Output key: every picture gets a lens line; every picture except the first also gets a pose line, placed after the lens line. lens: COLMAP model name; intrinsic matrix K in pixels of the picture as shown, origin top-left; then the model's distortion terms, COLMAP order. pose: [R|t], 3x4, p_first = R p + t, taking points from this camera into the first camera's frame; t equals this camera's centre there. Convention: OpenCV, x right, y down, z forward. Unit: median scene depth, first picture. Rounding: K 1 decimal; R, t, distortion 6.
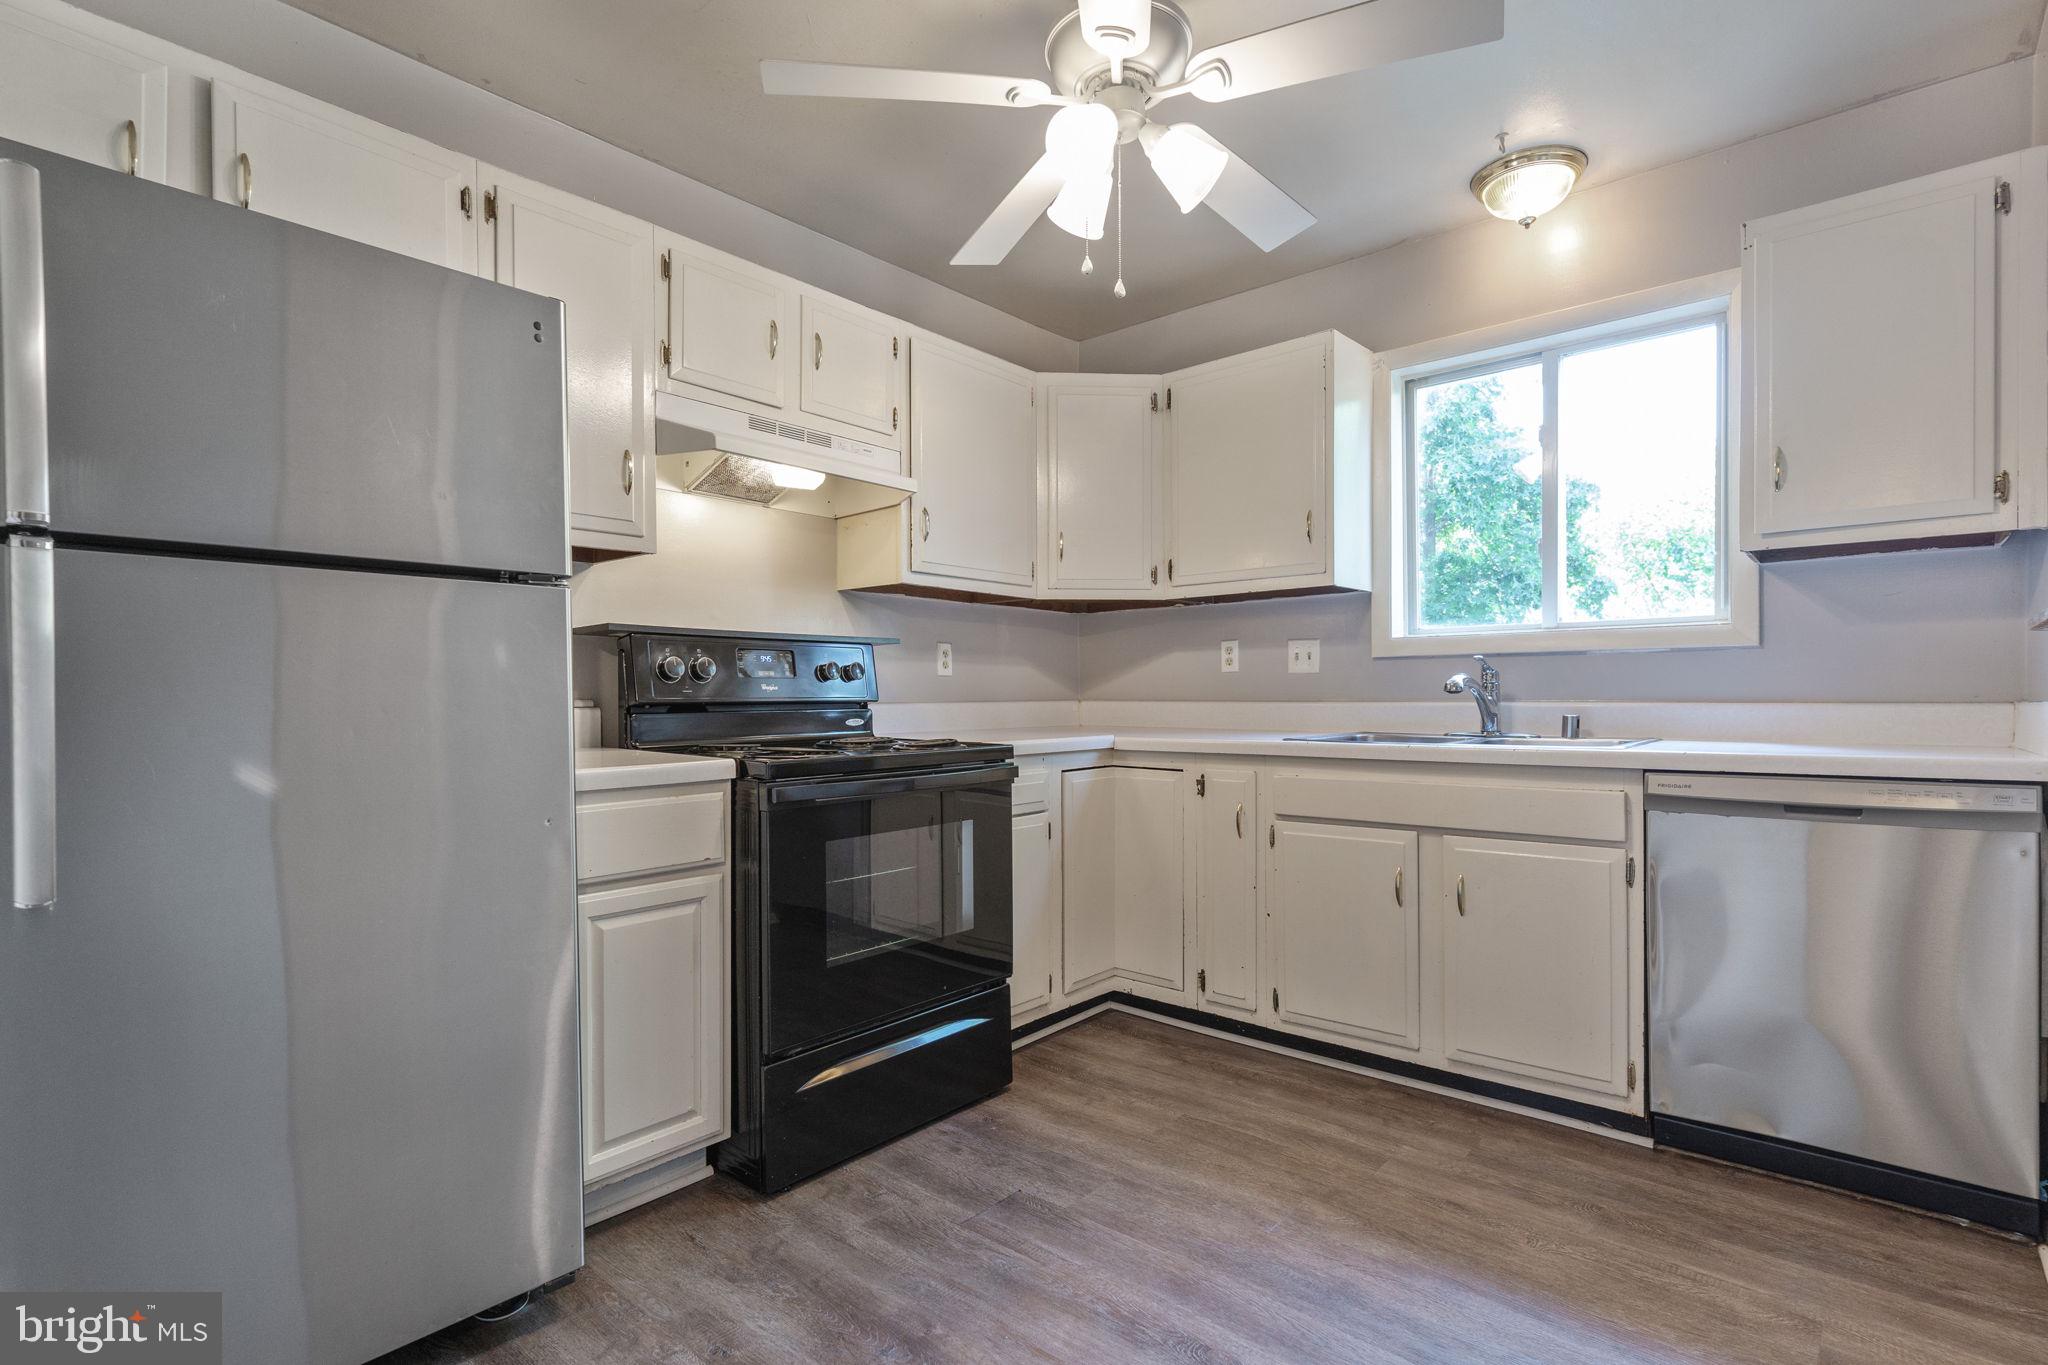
lens RADIAL K [[981.1, 0, 1024.4], [0, 981.1, 704.6], [0, 0, 1]] dist [0.000218, 0.001116]
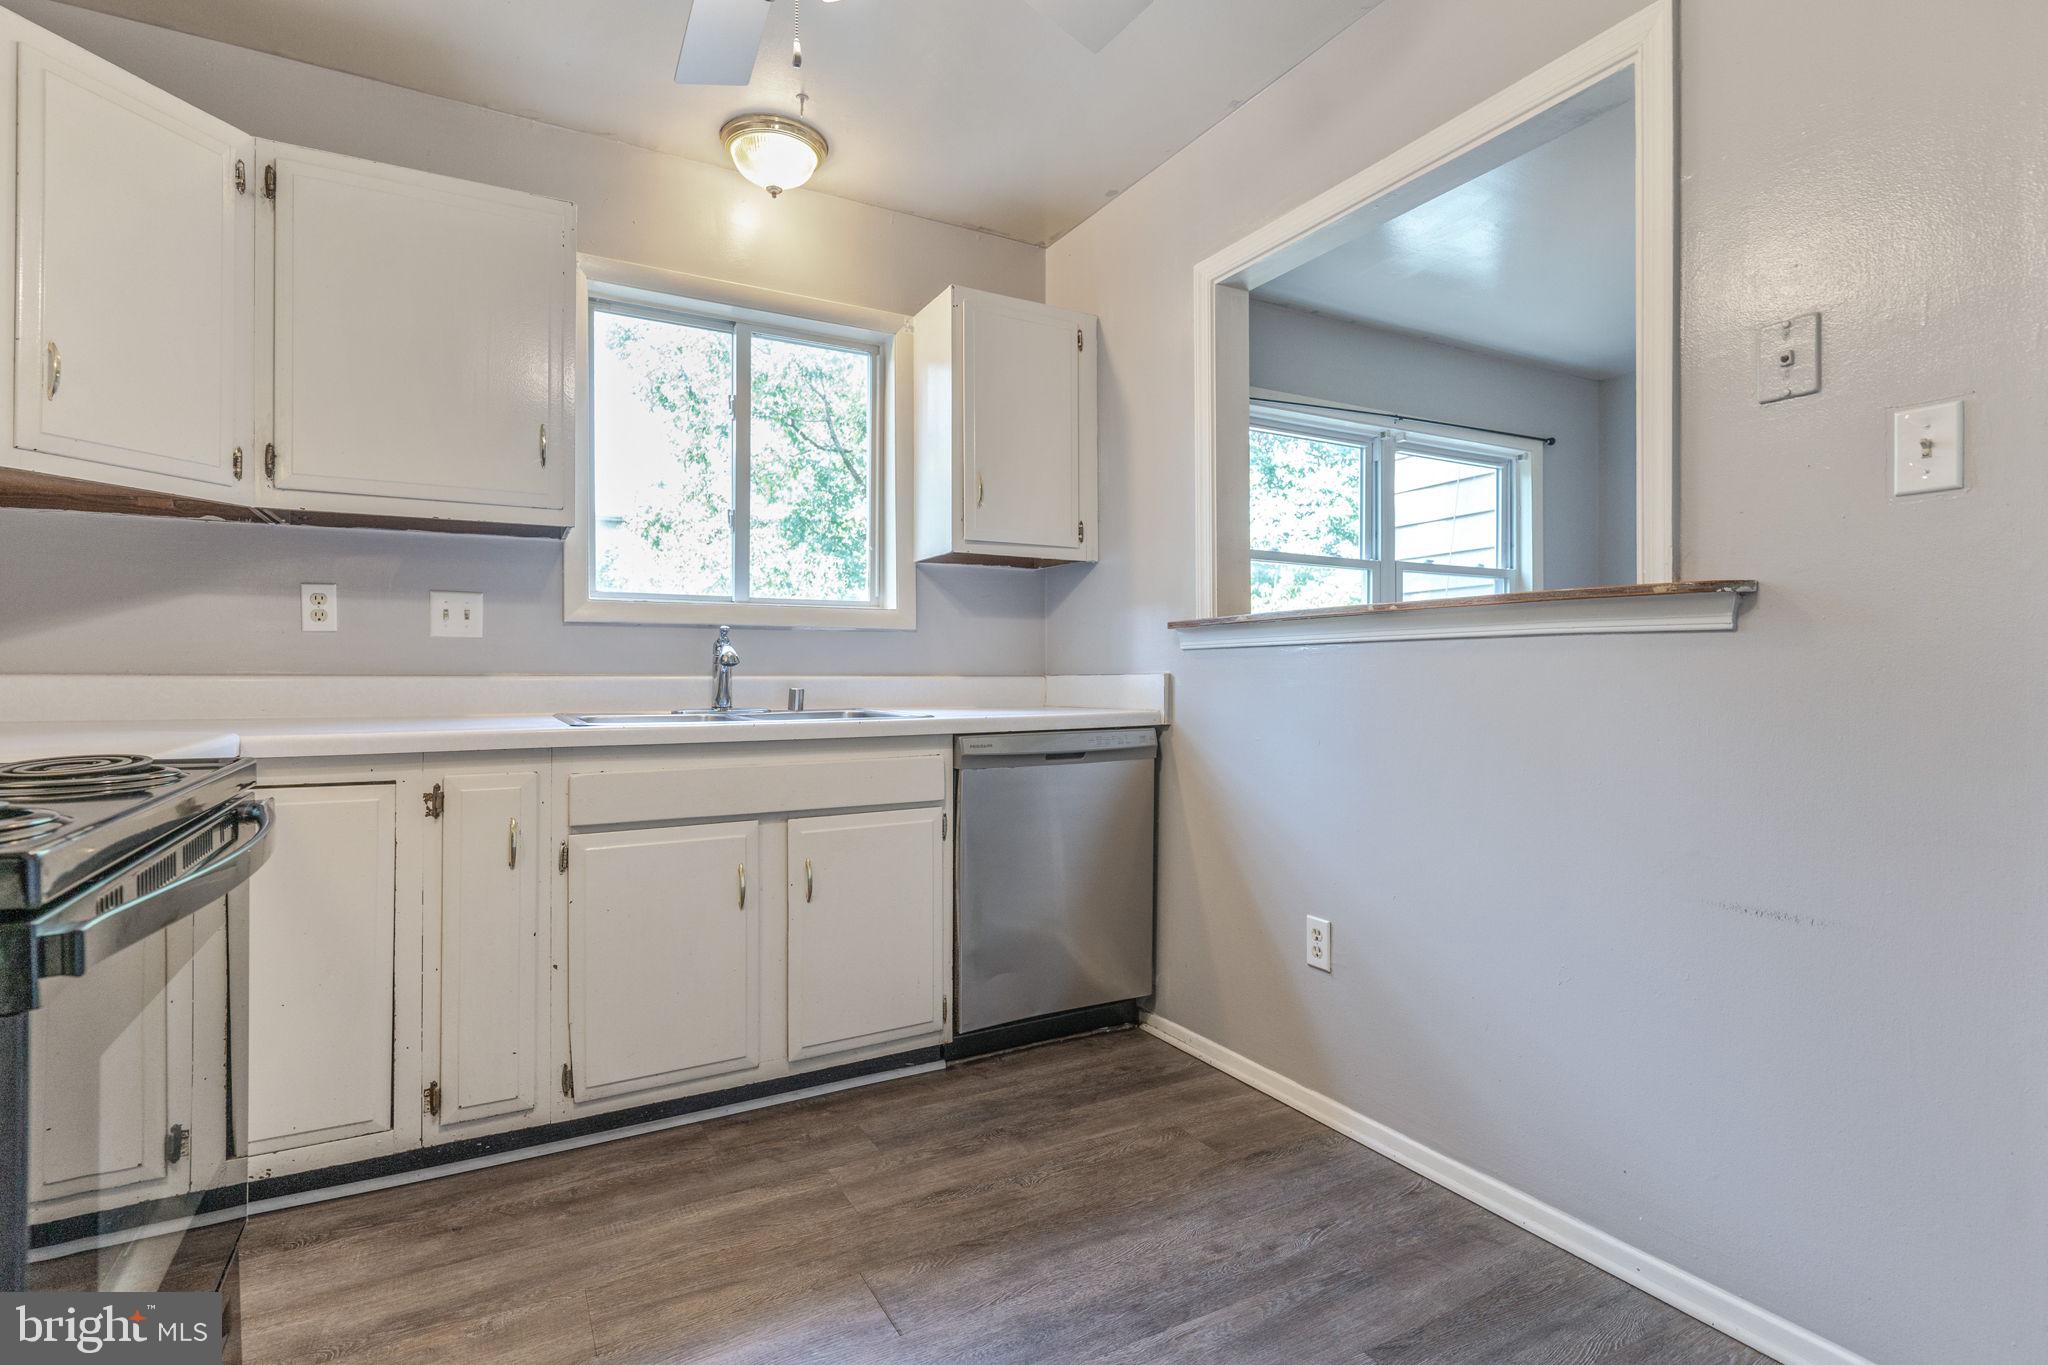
lens RADIAL K [[981.1, 0, 1008.5], [0, 981.1, 668.0], [0, 0, 1]] dist [0.000218, 0.001116]
pose [[0.340446, 0.009630, 0.940215, -0.342380], [0.006074, 0.999904, -0.012441, 0.003380], [-0.940245, 0.009947, 0.340354, 0.455325]]
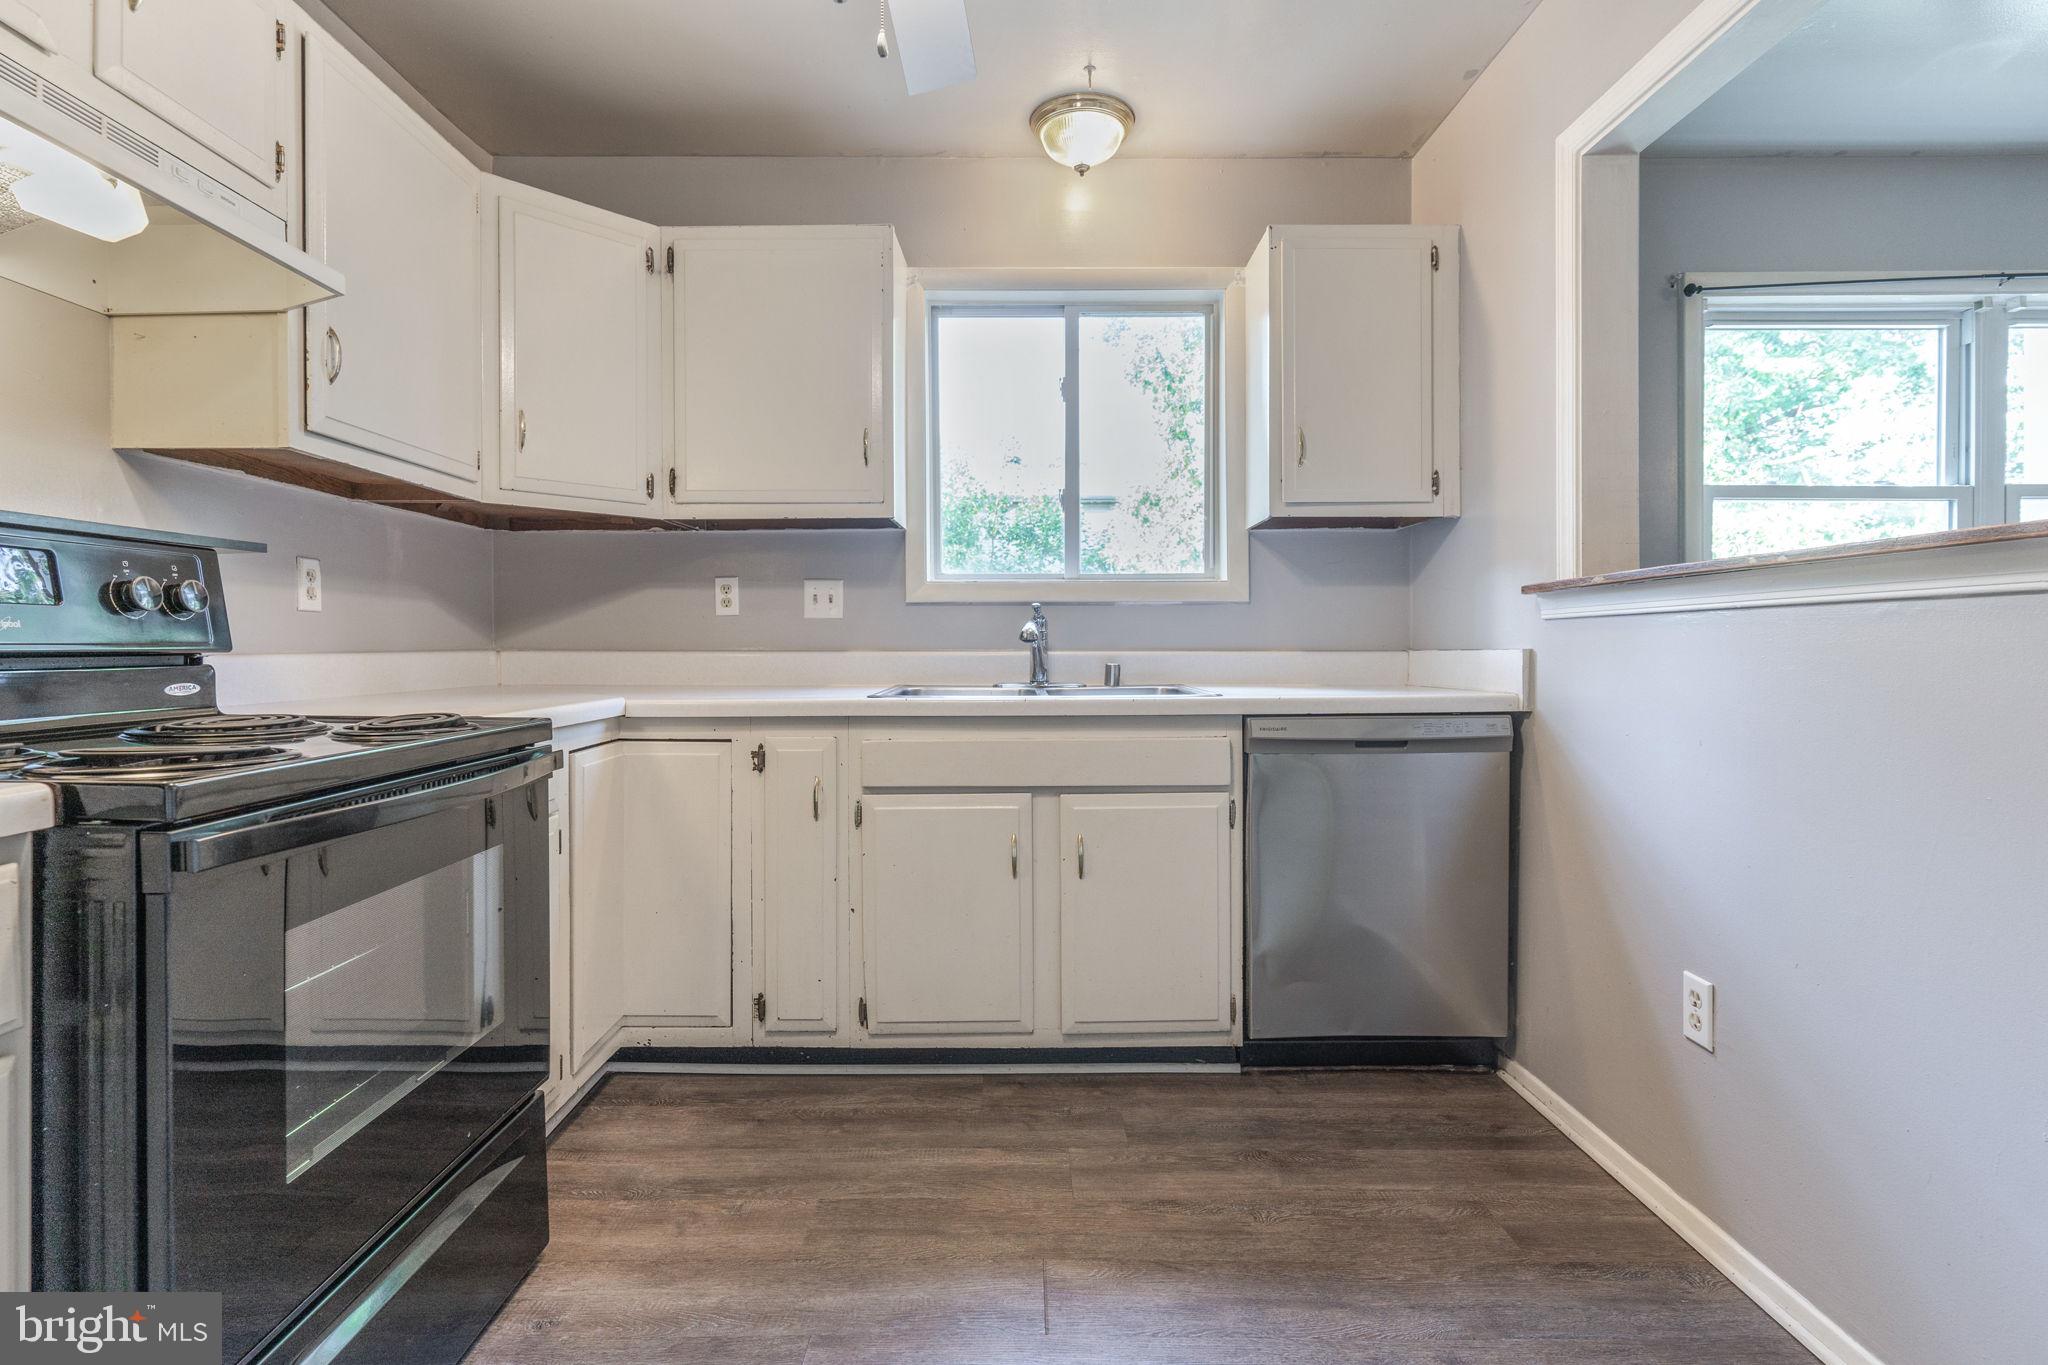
lens RADIAL K [[981.1, 0, 1012.3], [0, 981.1, 651.5], [0, 0, 1]] dist [0.000218, 0.001116]
pose [[0.752922, -0.001661, 0.658107, -0.201967], [0.004326, 0.999988, -0.002427, -0.000187], [-0.658095, 0.004674, 0.752920, 0.306211]]
